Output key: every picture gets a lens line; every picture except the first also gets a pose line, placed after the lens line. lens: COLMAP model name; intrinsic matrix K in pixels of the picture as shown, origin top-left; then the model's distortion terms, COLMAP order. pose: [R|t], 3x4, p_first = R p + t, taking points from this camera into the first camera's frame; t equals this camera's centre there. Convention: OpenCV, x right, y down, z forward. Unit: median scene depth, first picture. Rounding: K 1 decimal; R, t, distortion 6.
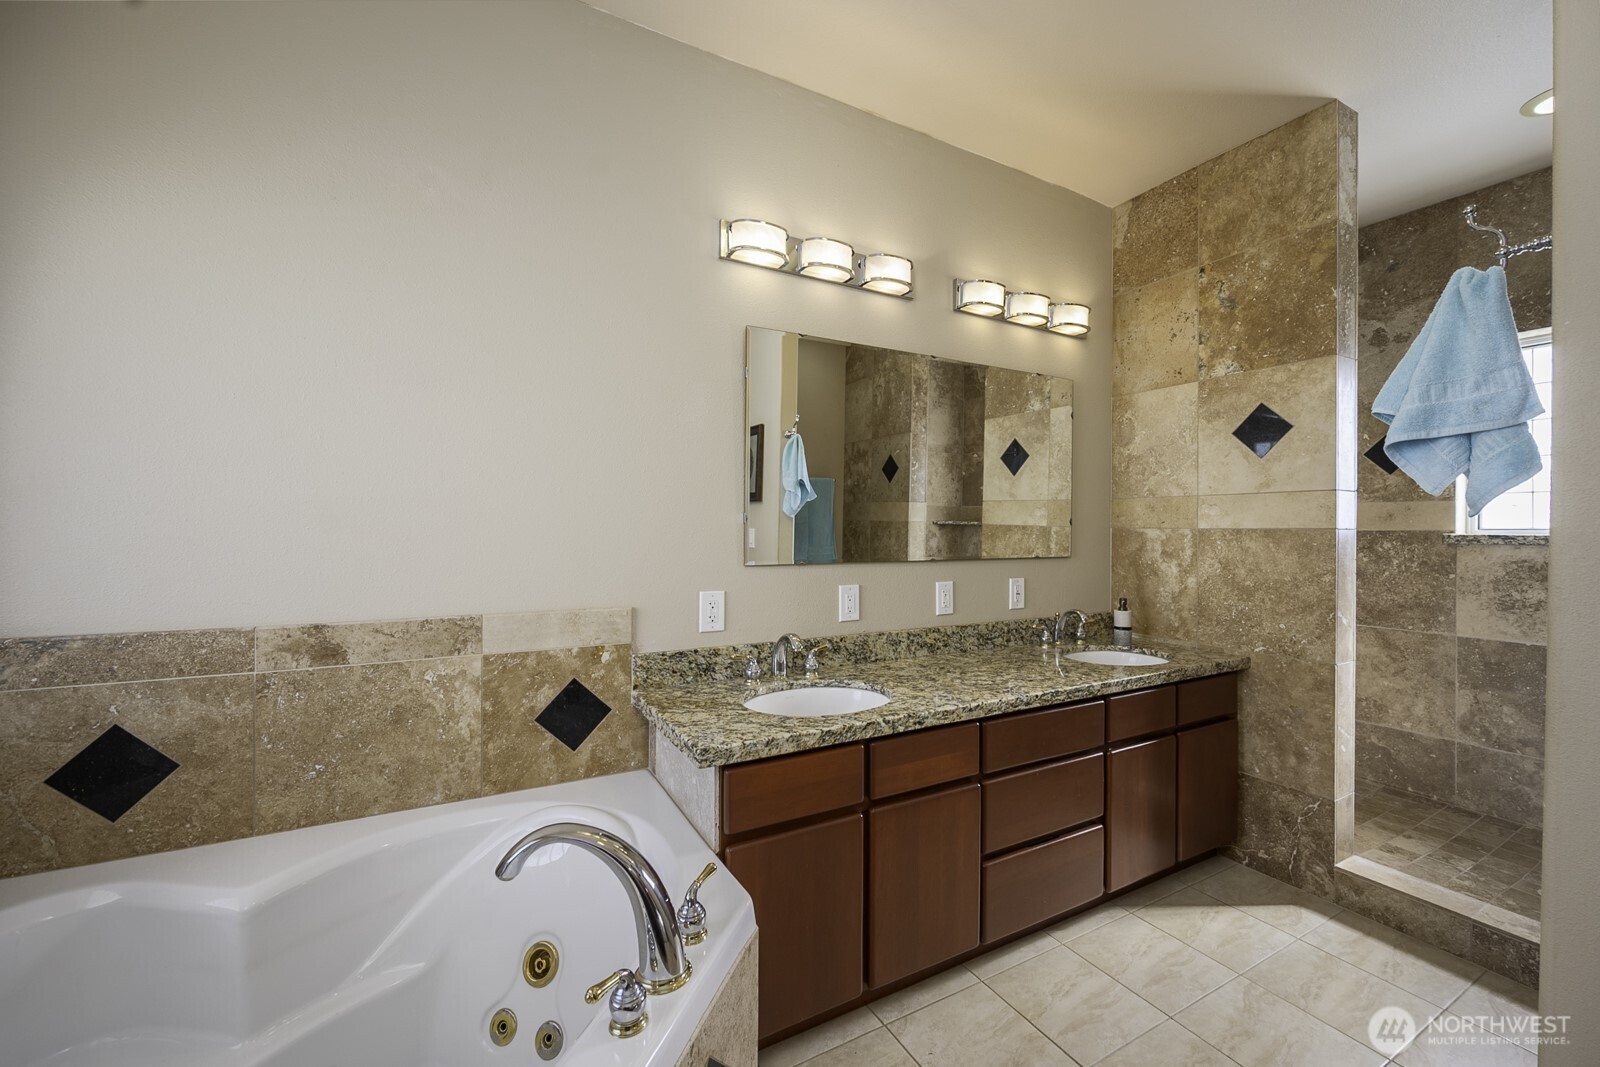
lens RADIAL K [[628.3, 0, 802.7], [0, 628.3, 537.5], [0, 0, 1]] dist [-0.000389, -0.000343]
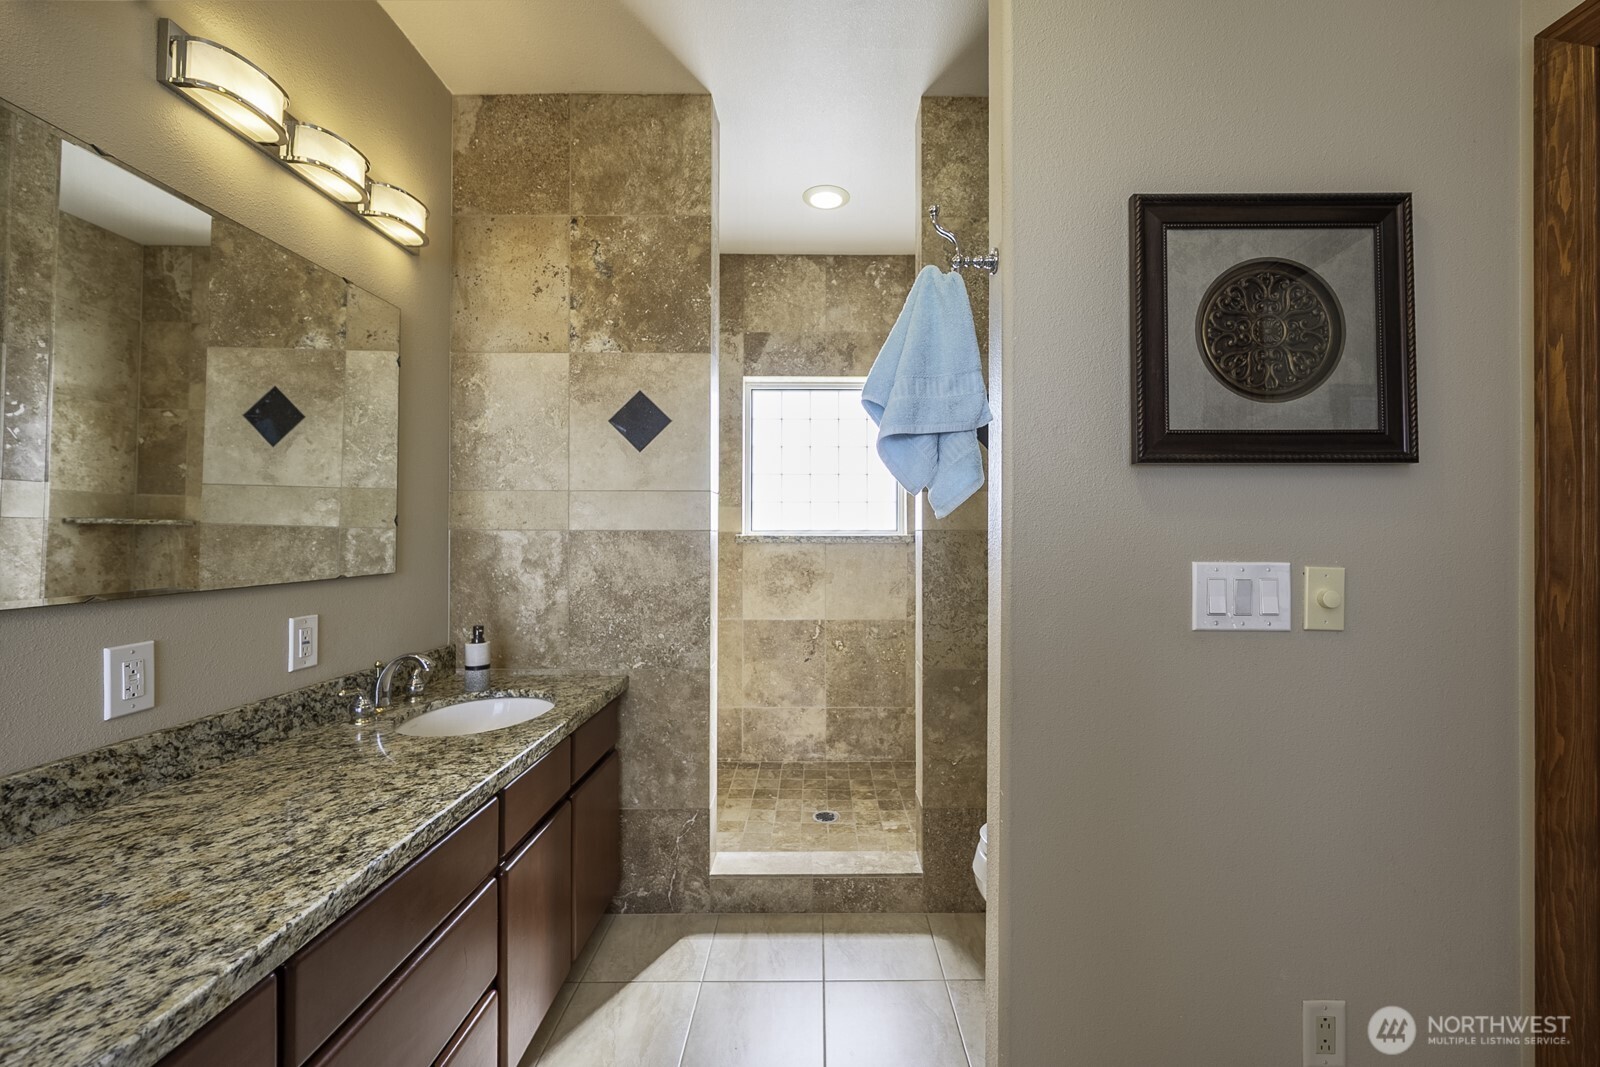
lens RADIAL K [[612.3, 0, 801.7], [0, 612.3, 526.7], [0, 0, 1]] dist [-0.002028, -0.000049]
pose [[0.456614, 0.004359, 0.889654, 0.051302], [0.014205, 0.999825, -0.012189, -0.004857], [-0.889552, 0.018203, 0.456472, 0.359003]]
